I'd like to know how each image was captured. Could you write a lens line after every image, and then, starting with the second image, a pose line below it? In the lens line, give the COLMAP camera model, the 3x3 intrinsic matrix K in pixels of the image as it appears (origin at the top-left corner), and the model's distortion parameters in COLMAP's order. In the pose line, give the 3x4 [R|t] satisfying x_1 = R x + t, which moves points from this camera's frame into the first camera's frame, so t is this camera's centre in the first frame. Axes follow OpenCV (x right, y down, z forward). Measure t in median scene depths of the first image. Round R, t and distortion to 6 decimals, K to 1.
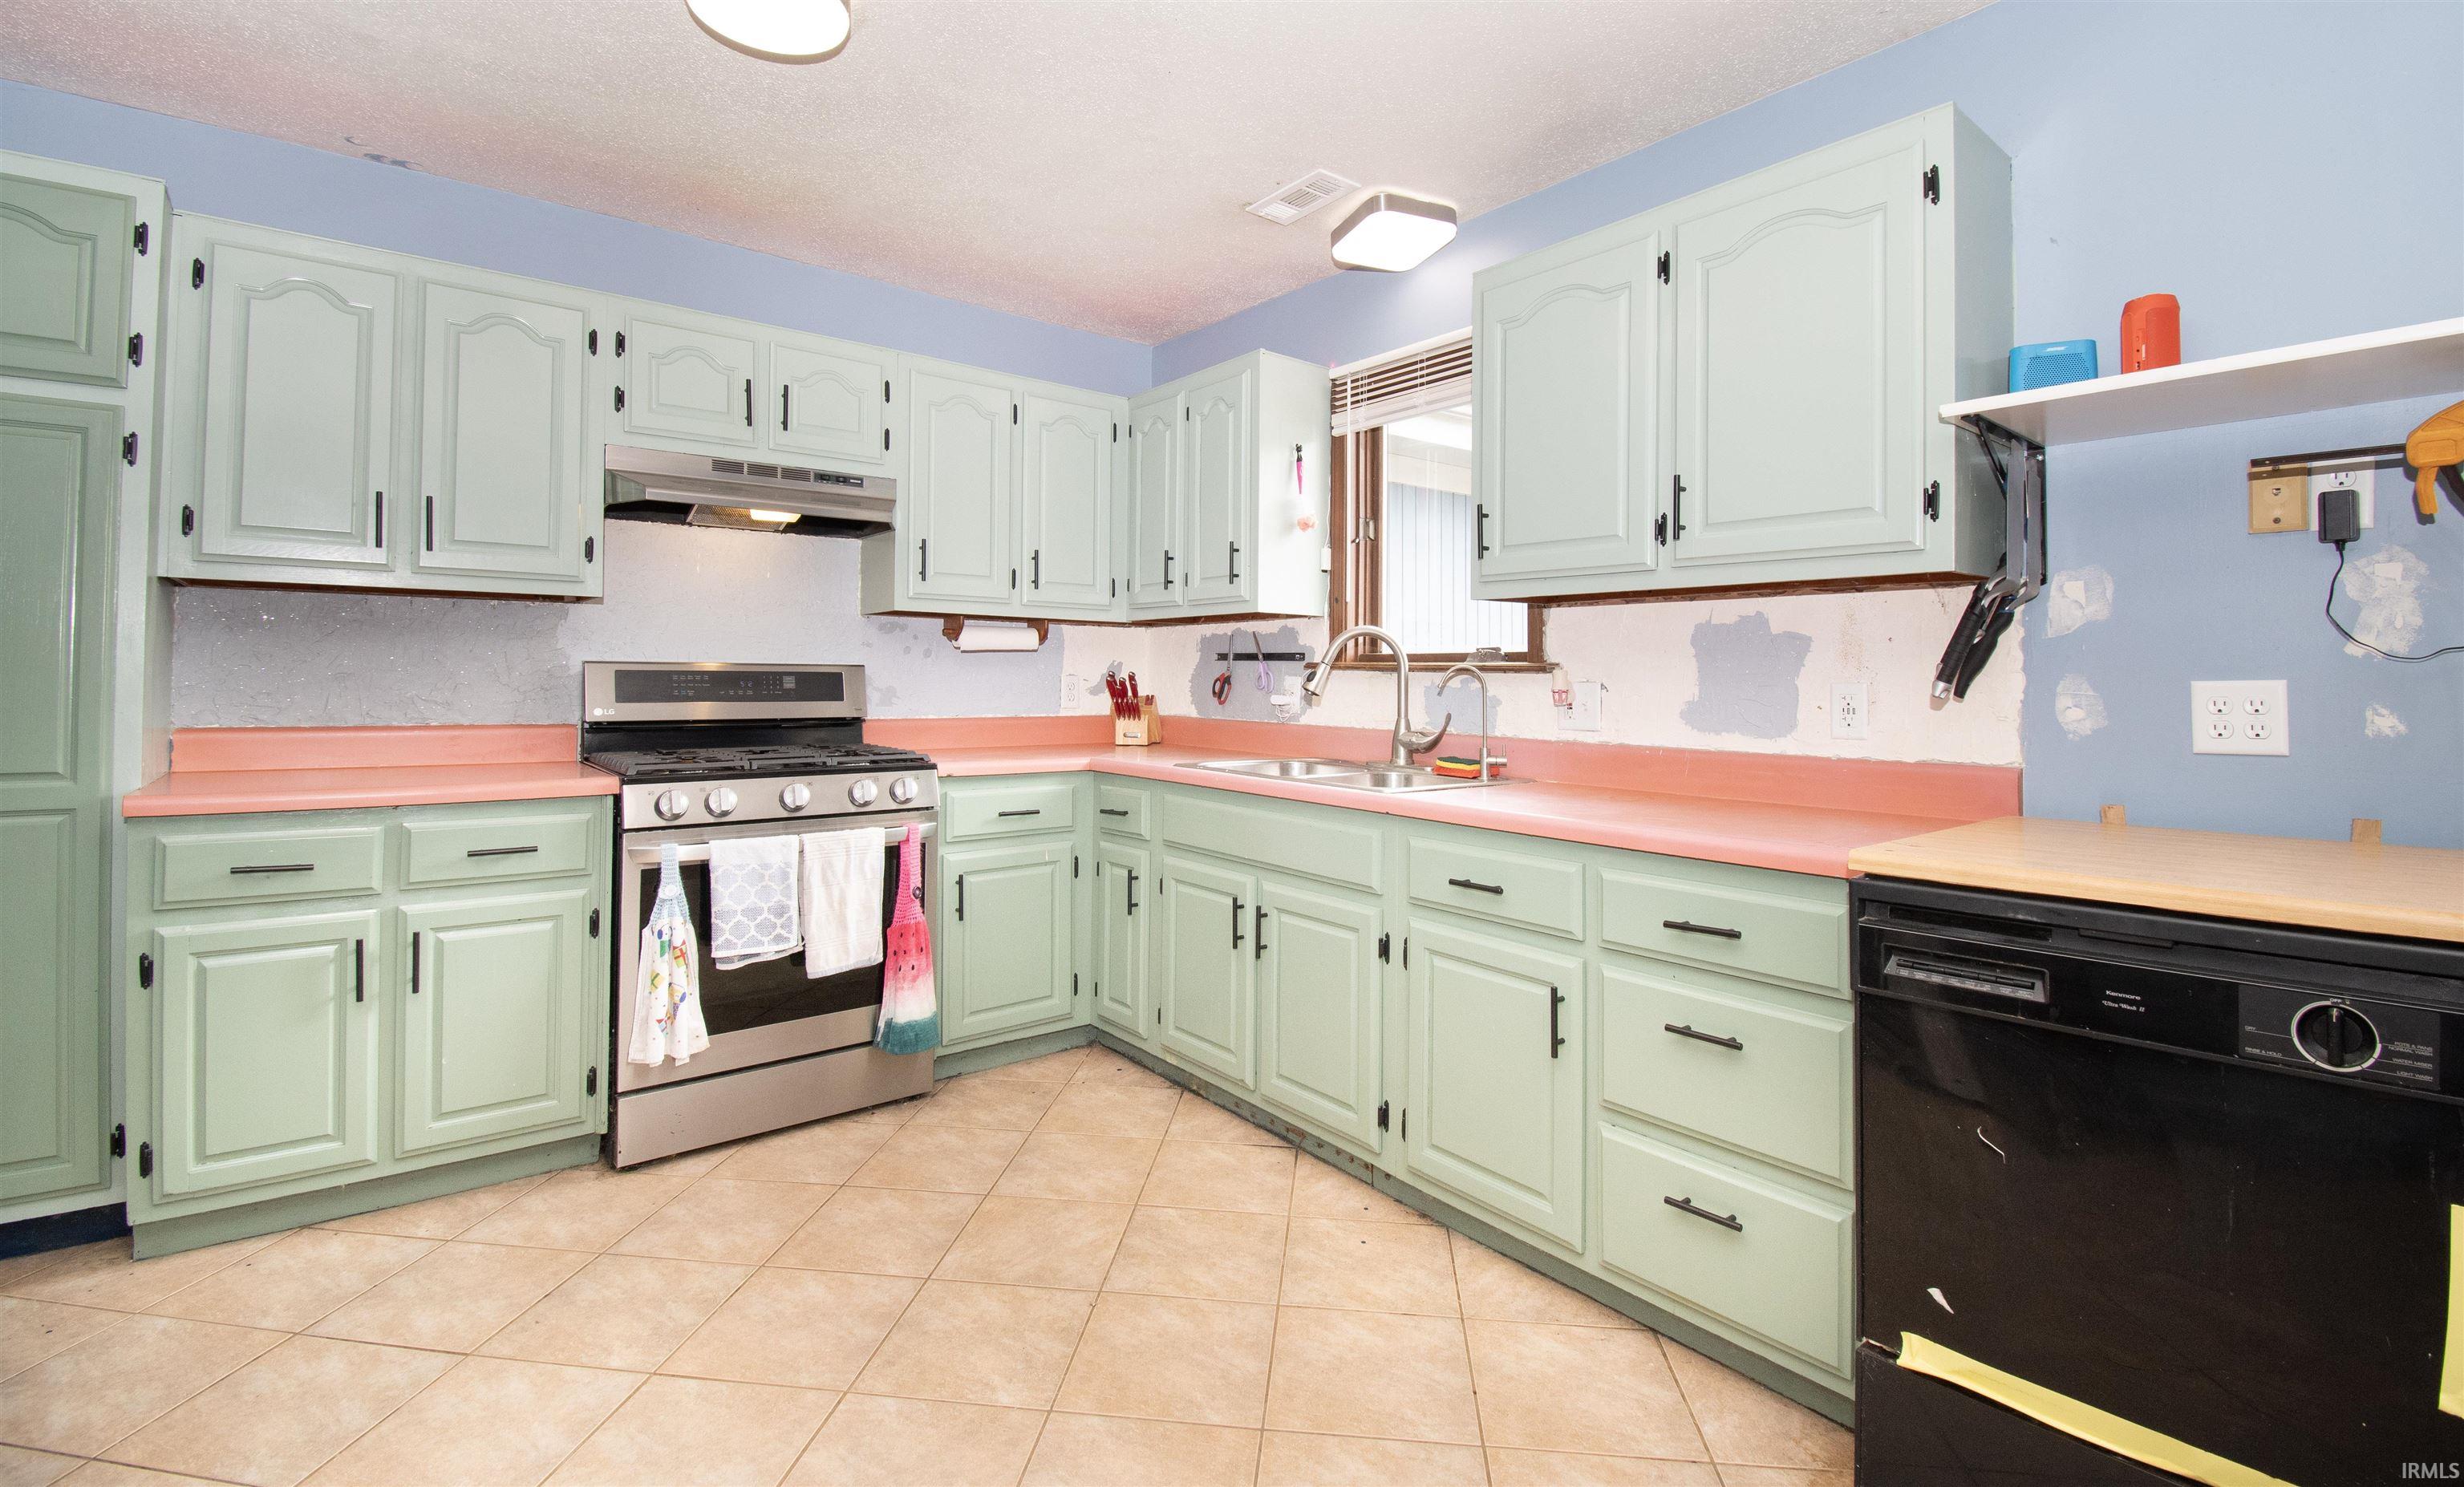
lens RADIAL K [[1075.4, 0, 1238.7], [0, 1075.4, 656.9], [0, 0, 1]] dist [0.011354, -0.021546]
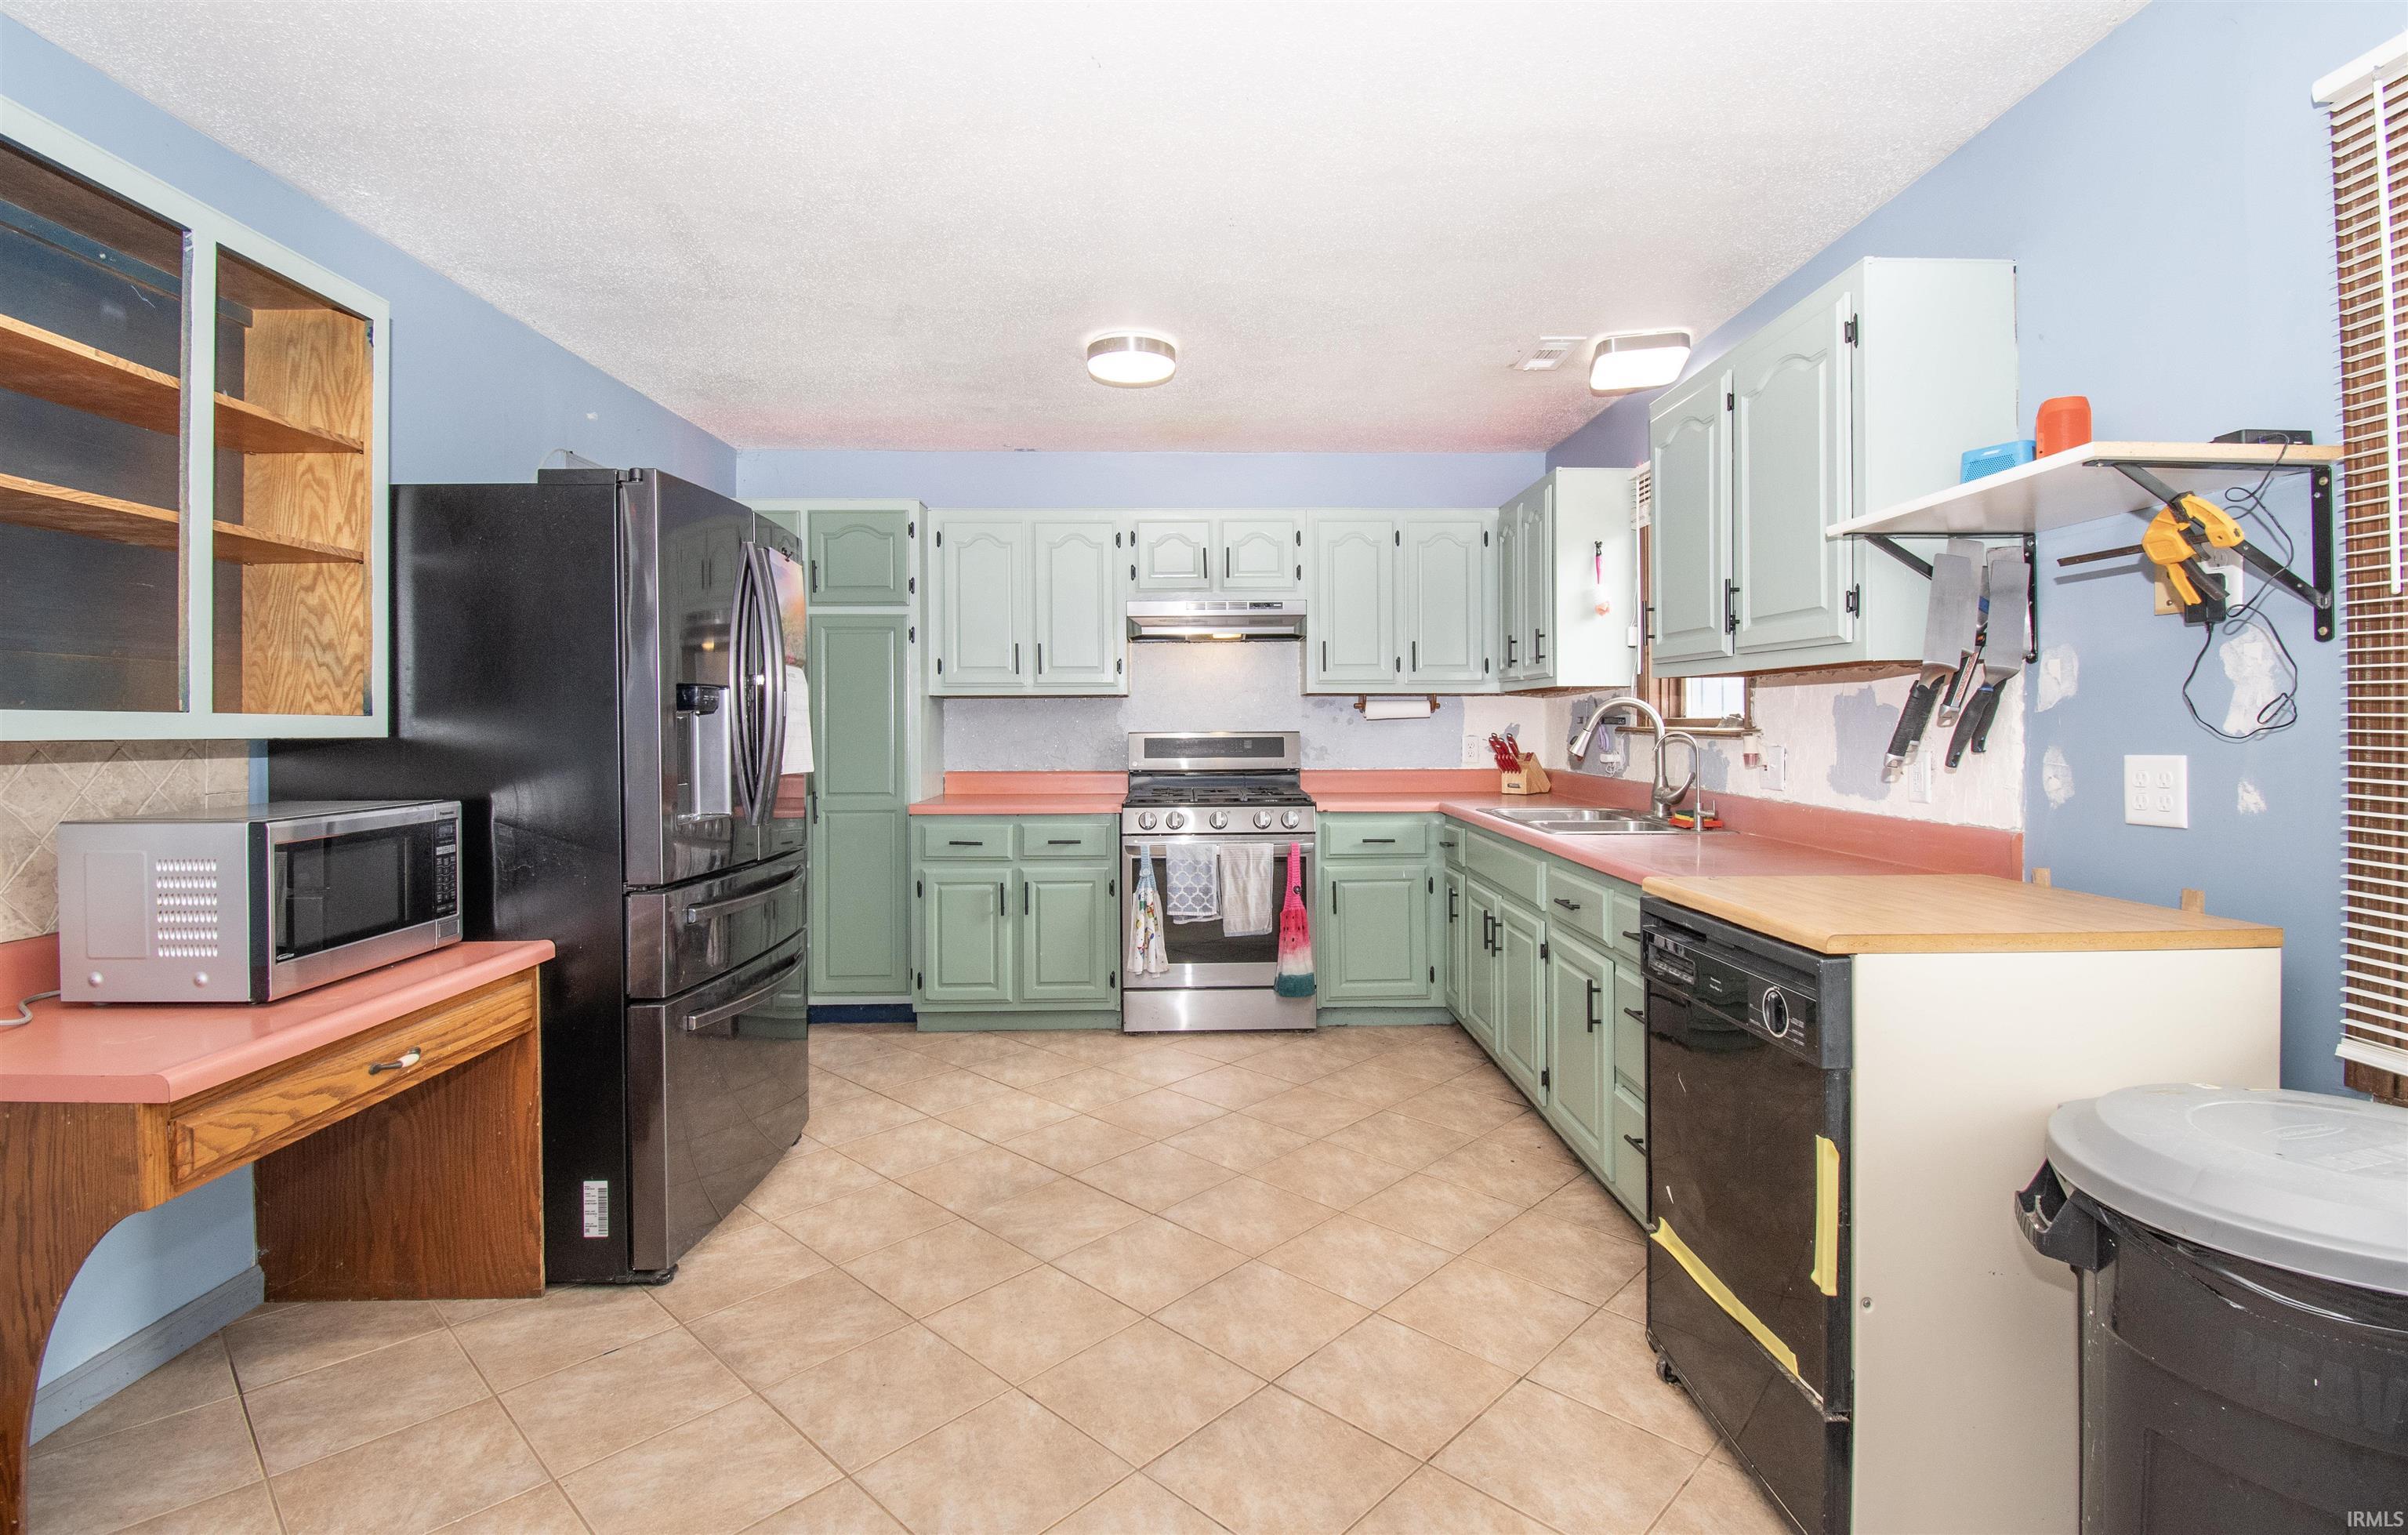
lens RADIAL K [[1075.4, 0, 1203.7], [0, 1075.4, 726.7], [0, 0, 1]] dist [0.000692, -0.000127]
pose [[0.794347, -0.011532, -0.607355, 0.551500], [0.024614, 0.999610, 0.013212, -0.027725], [0.606965, -0.025444, 0.794321, -0.260245]]
